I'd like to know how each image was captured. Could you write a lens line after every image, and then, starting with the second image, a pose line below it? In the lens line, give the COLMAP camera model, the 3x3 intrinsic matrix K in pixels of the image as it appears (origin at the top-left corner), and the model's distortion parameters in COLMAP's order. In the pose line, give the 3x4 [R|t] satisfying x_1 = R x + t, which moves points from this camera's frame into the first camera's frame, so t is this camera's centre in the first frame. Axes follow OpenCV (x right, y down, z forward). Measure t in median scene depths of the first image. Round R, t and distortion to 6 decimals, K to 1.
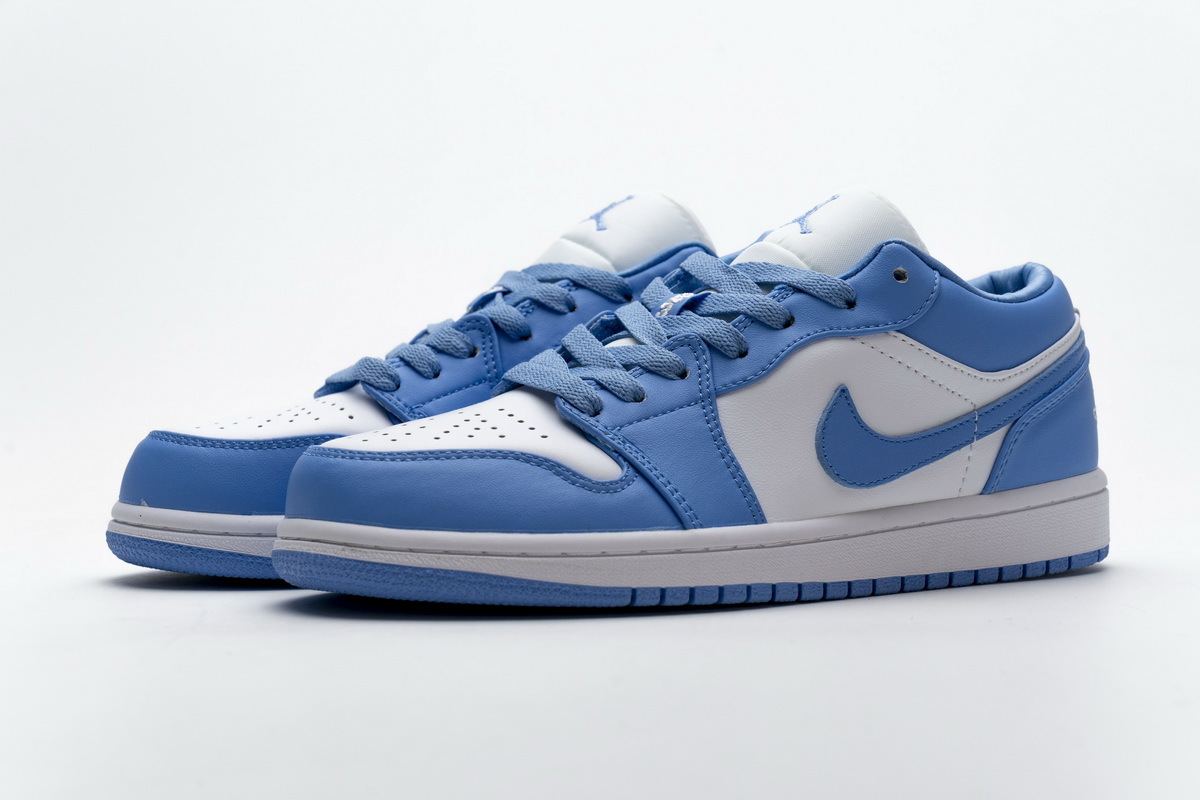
lens RADIAL K [[2354.8, 0, 596.4], [0, 2354.8, 396.9], [0, 0, 1]] dist [-0.031380, 0.000000]
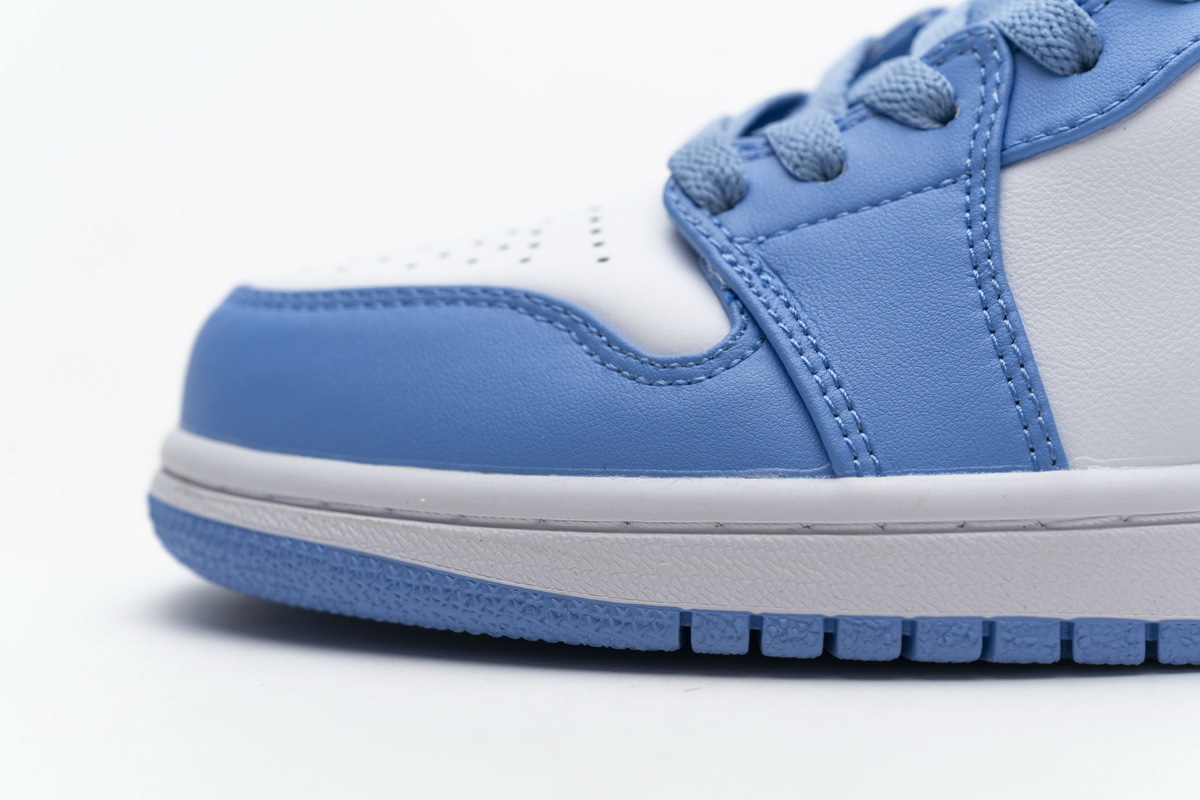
lens RADIAL K [[2354.8, 0, 598.5], [0, 2354.8, 406.0], [0, 0, 1]] dist [-0.031380, 0.000000]
pose [[0.844507, 0.022771, -0.535060, 0.216634], [-0.005081, 0.999391, 0.034514, 0.028910], [0.535520, -0.026429, 0.844109, 0.608468]]
